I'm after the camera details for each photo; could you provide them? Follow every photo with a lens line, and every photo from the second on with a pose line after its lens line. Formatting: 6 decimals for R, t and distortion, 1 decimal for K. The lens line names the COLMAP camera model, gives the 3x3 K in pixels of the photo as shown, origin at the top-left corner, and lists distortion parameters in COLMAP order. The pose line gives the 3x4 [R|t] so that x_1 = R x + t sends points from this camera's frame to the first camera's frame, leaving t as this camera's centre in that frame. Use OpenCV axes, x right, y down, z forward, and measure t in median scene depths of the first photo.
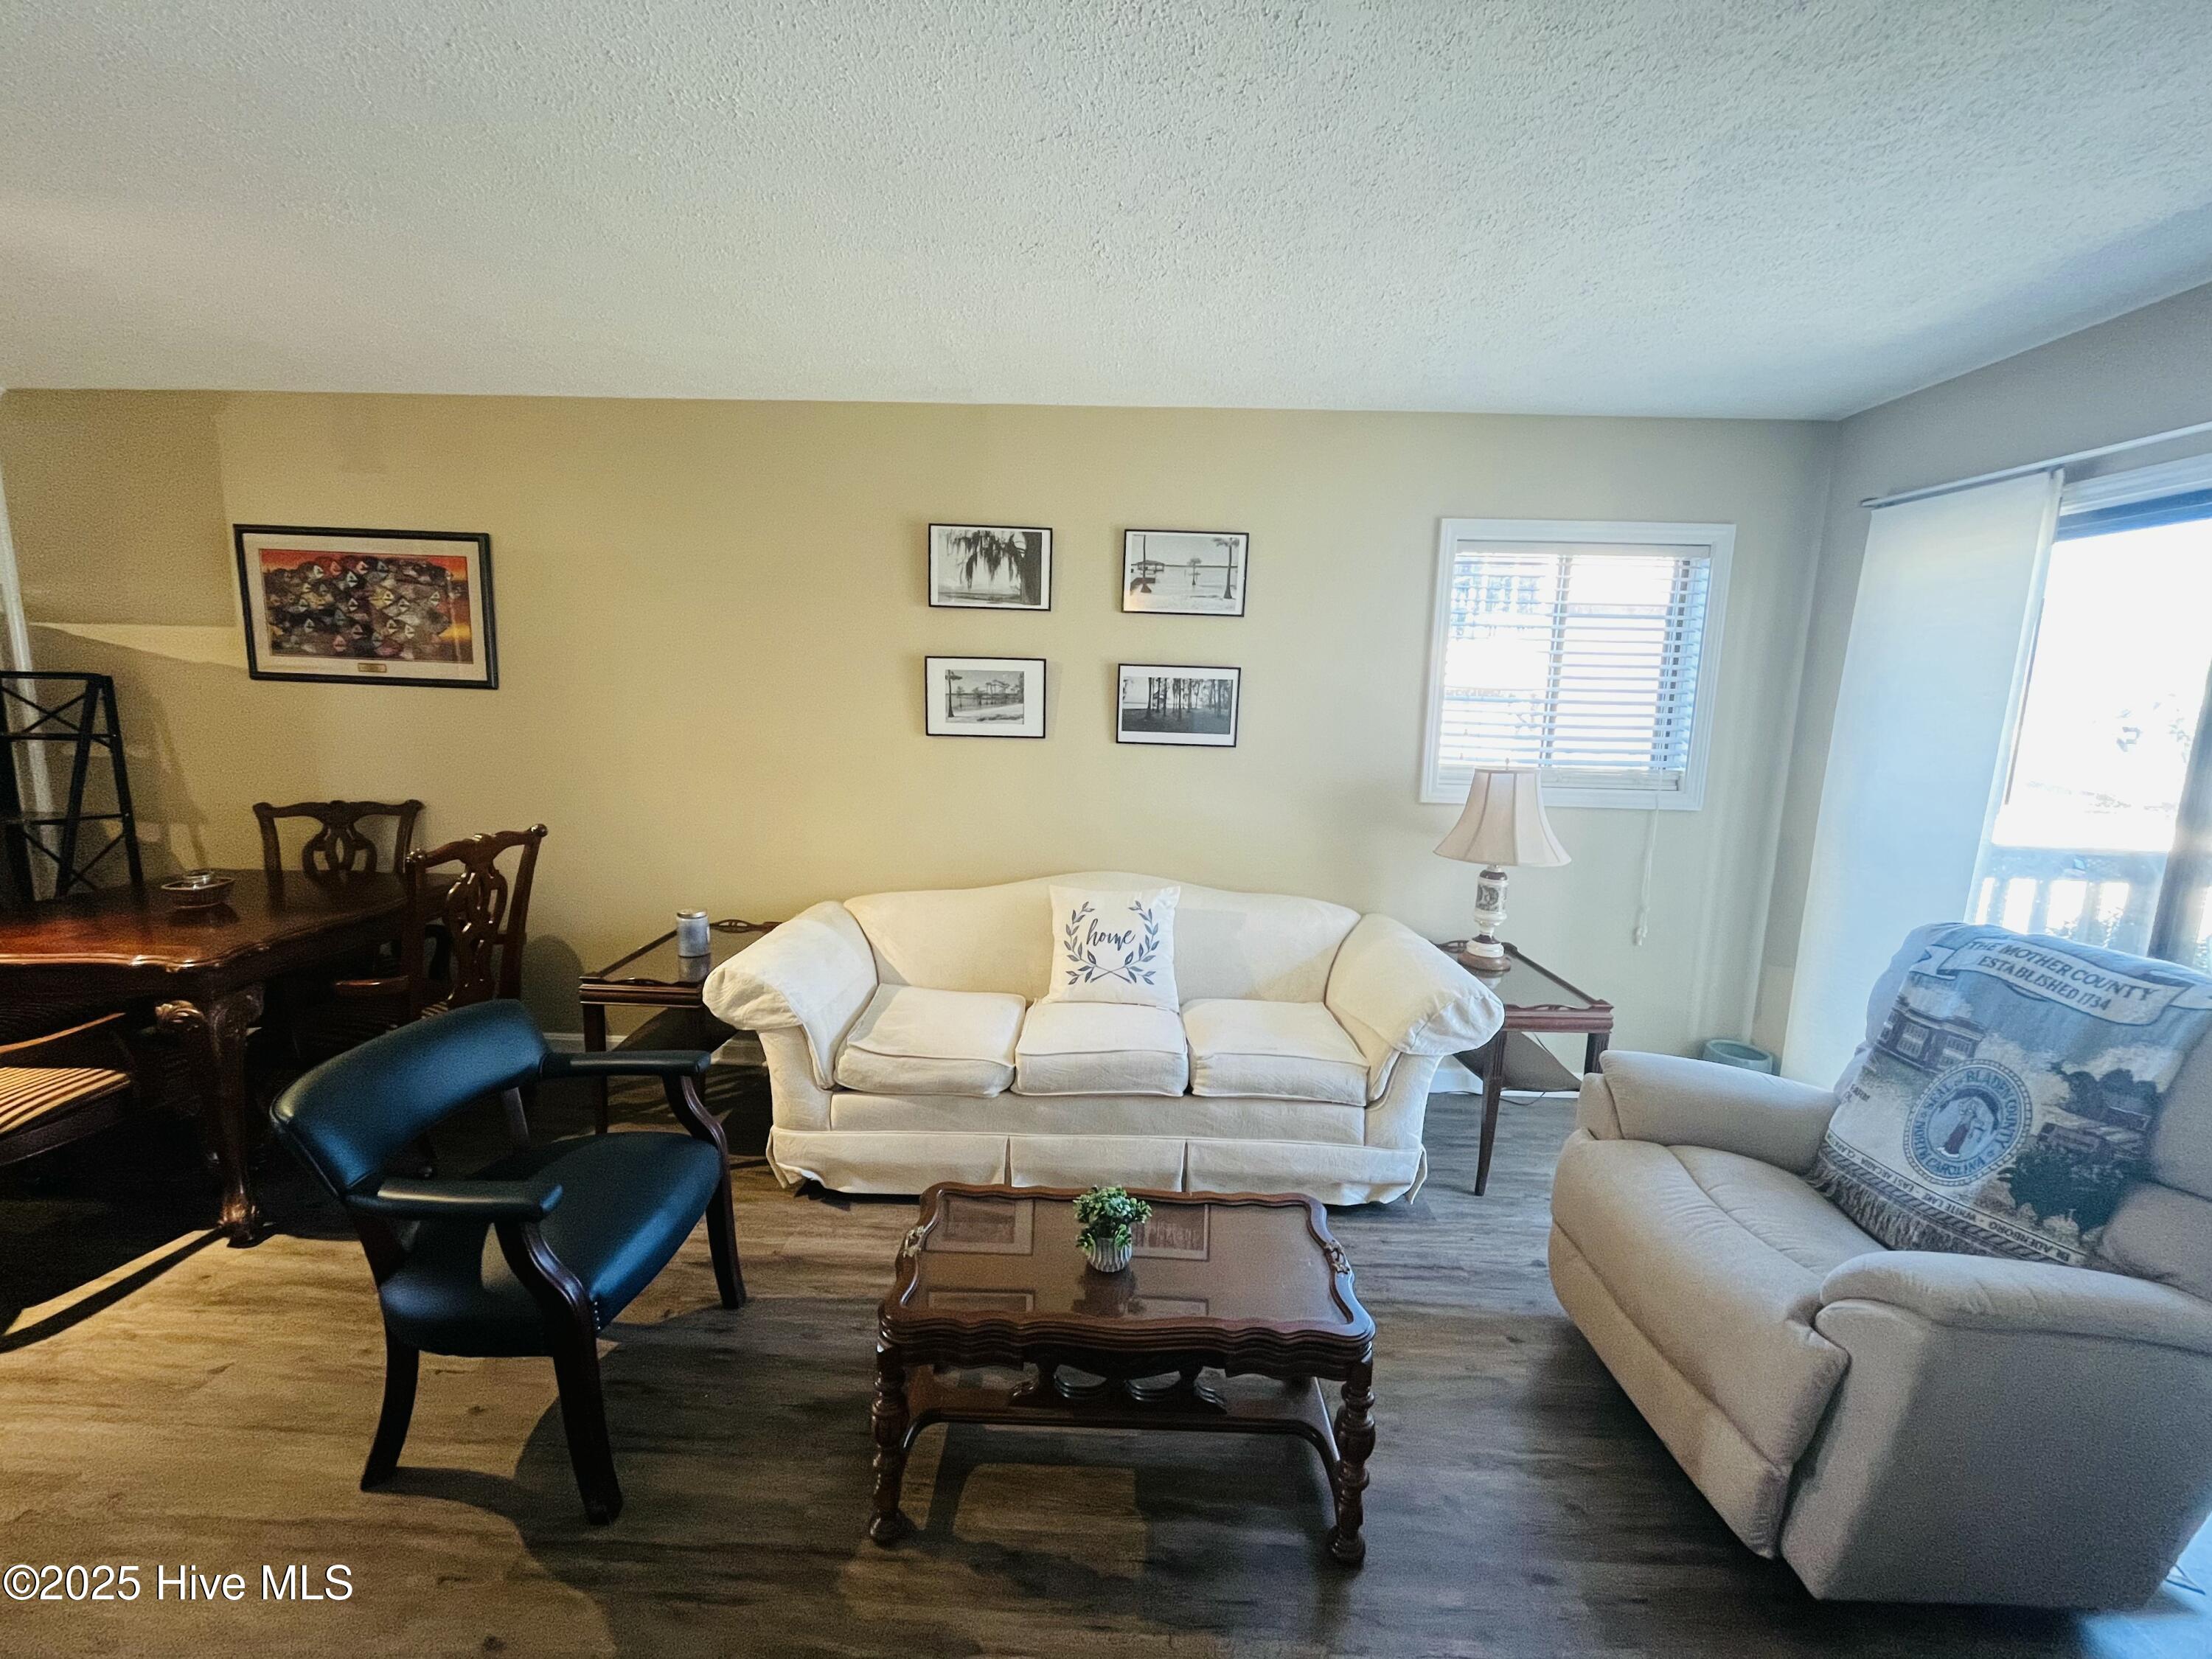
lens RADIAL K [[893.2, 0, 1106.6], [0, 893.2, 826.2], [0, 0, 1]] dist [-0.006206, 0.001173]
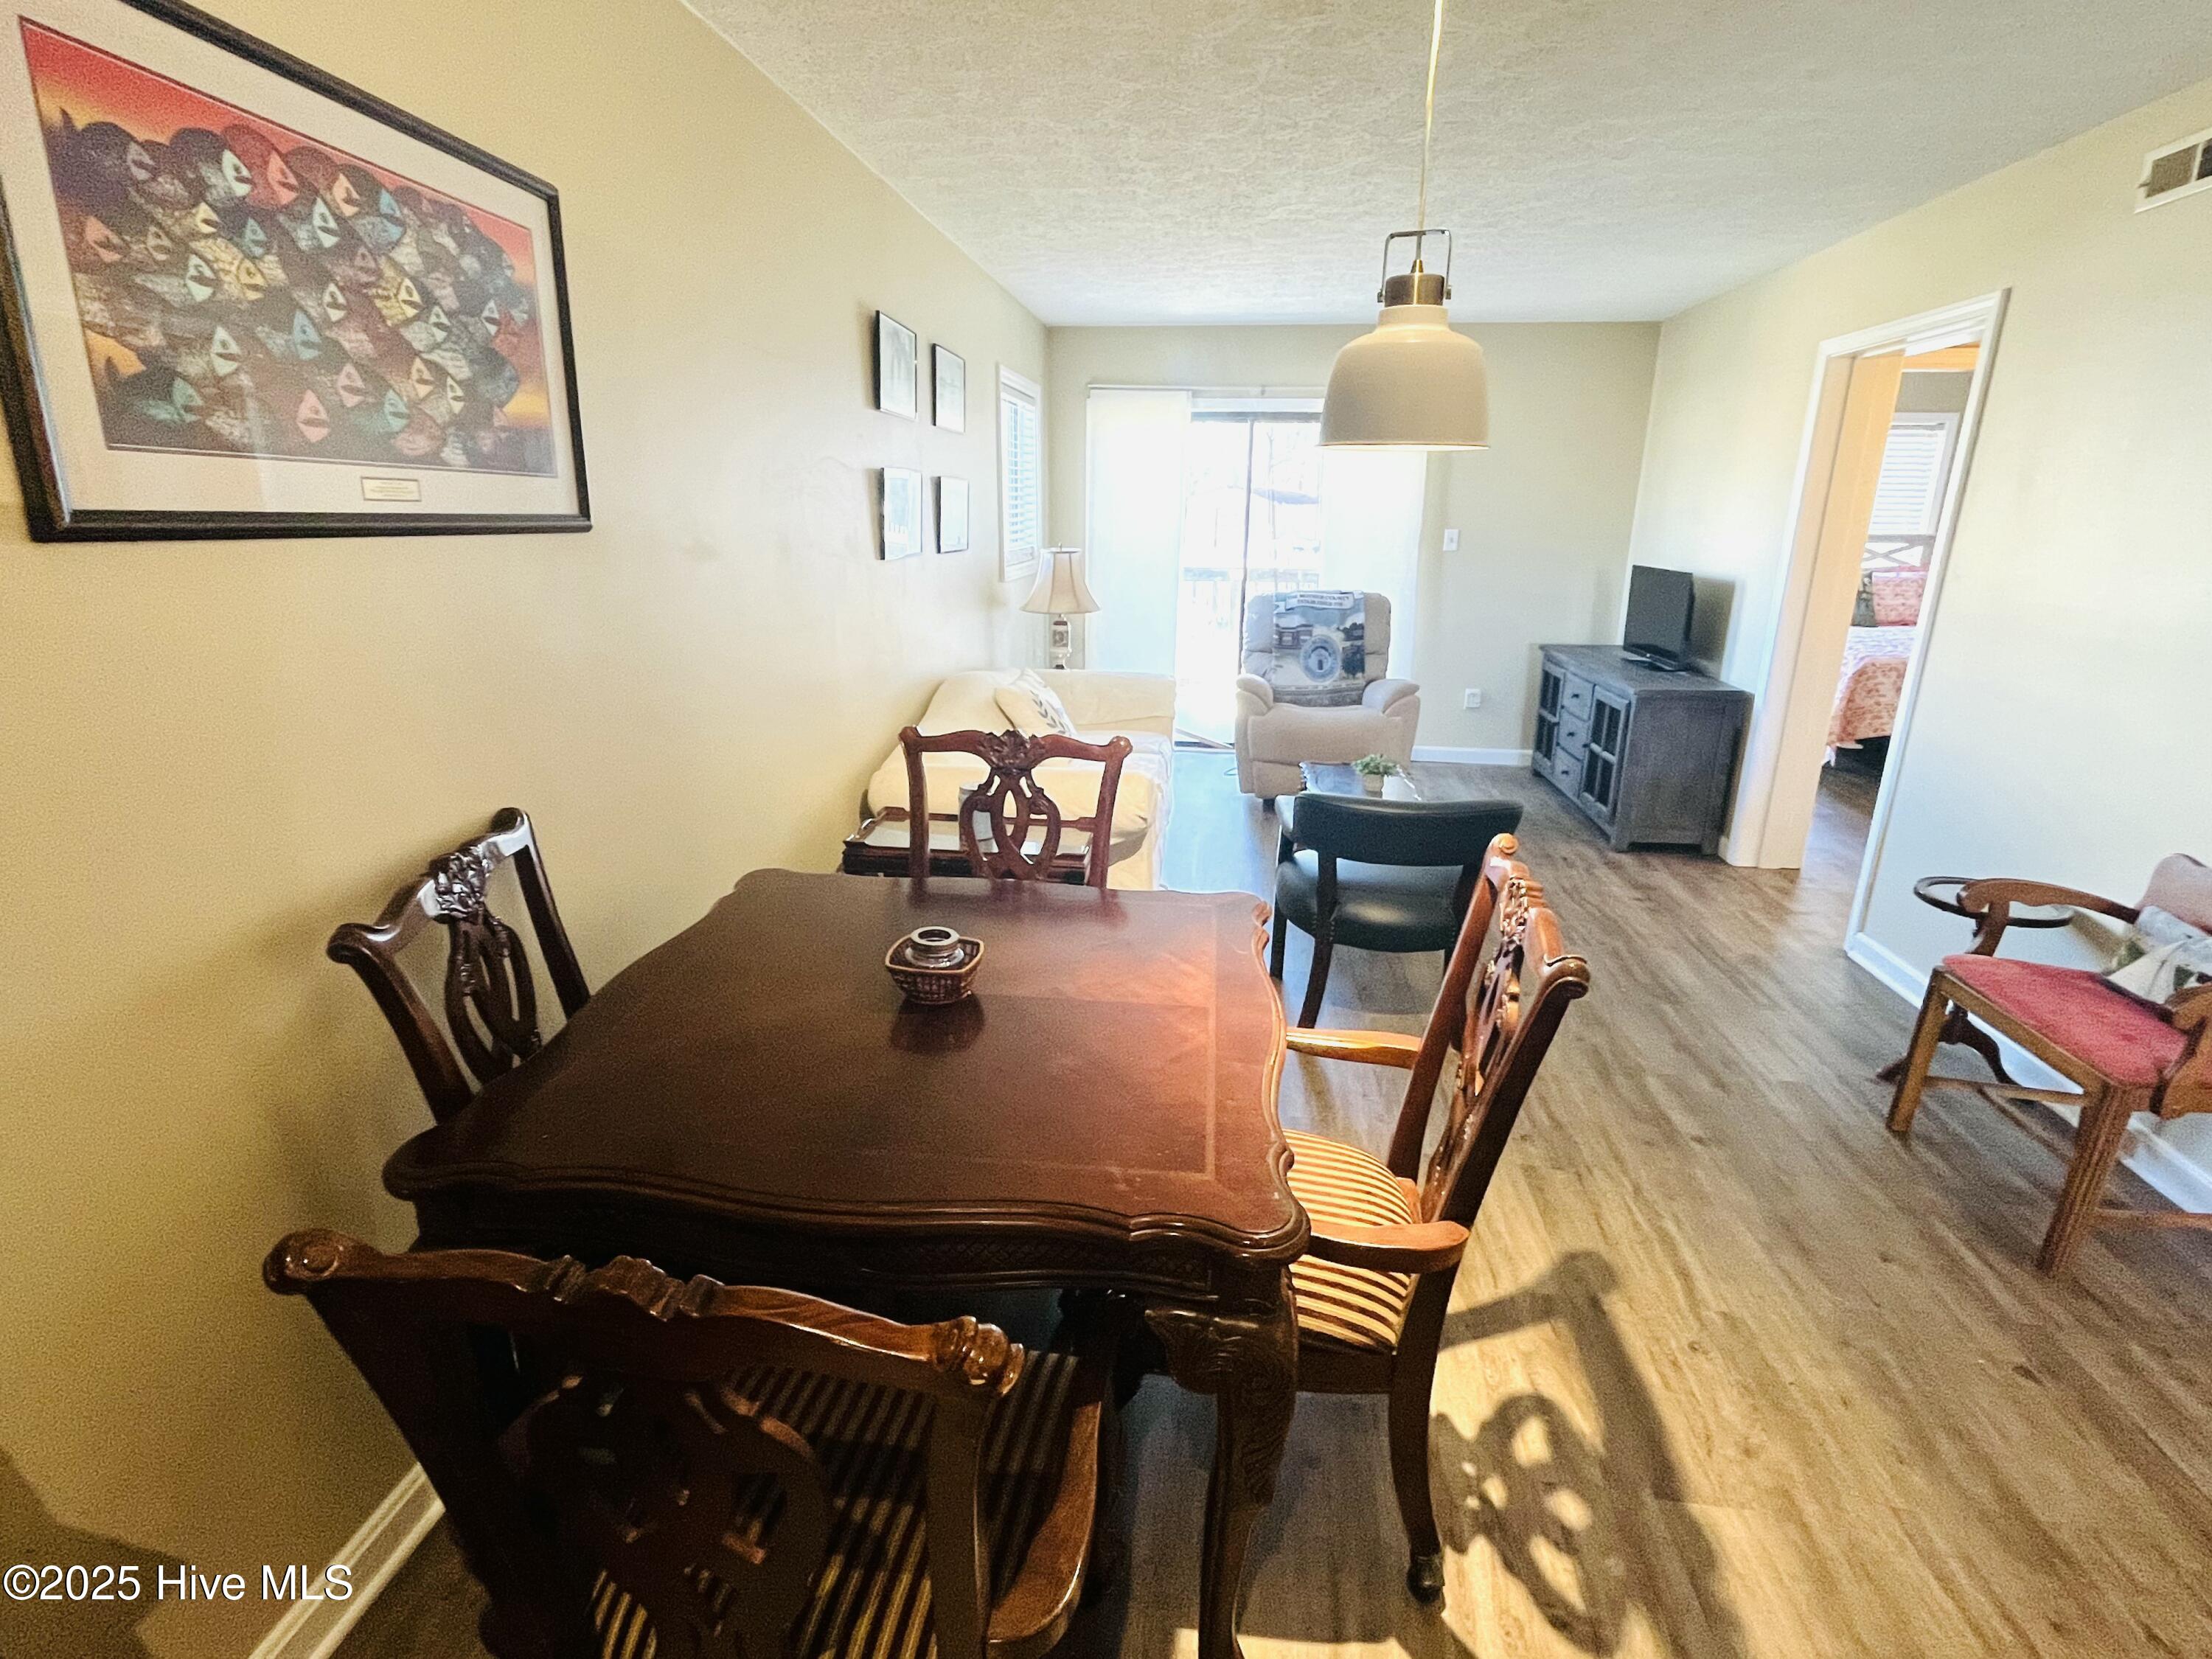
lens RADIAL K [[1070.2, 0, 1097.2], [0, 1070.2, 825.8], [0, 0, 1]] dist [0.000924, -0.002535]
pose [[0.101151, -0.310976, 0.945020, -1.325499], [0.144526, 0.944408, 0.295305, -0.141938], [-0.984317, 0.106709, 0.140472, 0.697355]]
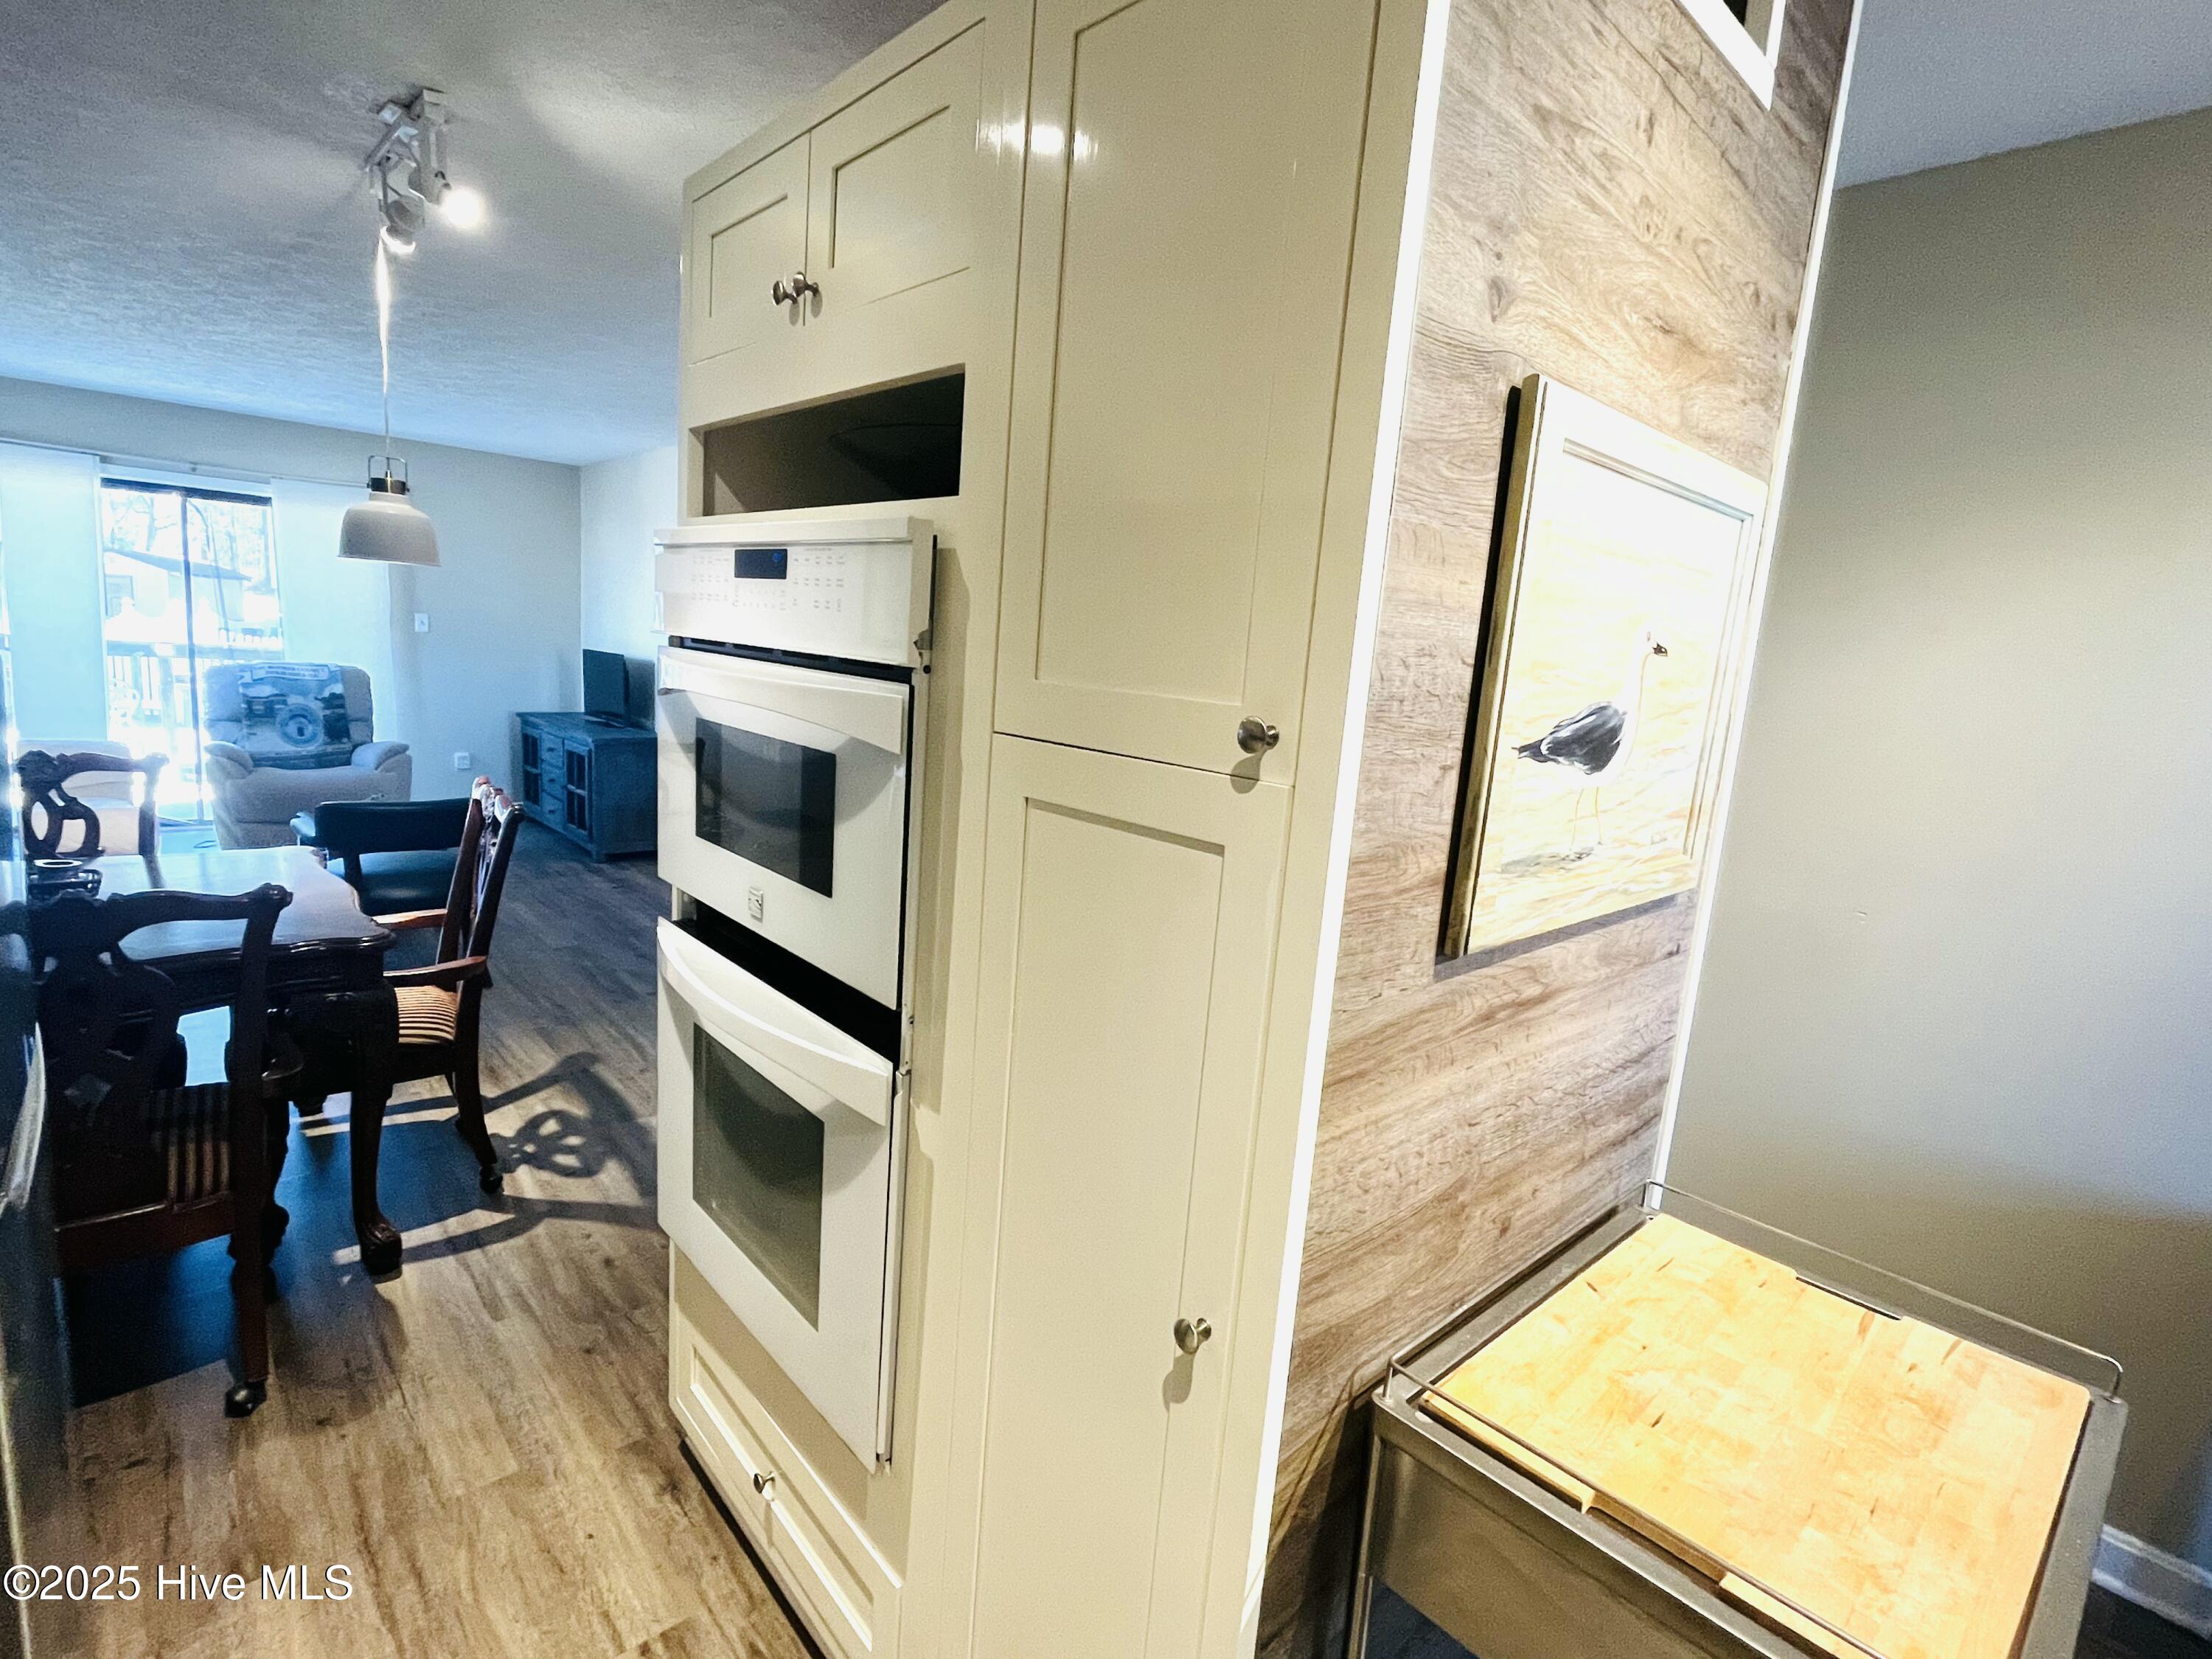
lens RADIAL K [[1070.2, 0, 1092.7], [0, 1070.2, 819.2], [0, 0, 1]] dist [0.000924, -0.002535]
pose [[-0.686735, -0.191958, 0.701104, -1.848454], [0.018576, 0.959553, 0.280914, -0.172281], [-0.726671, 0.205937, -0.655393, 0.809793]]
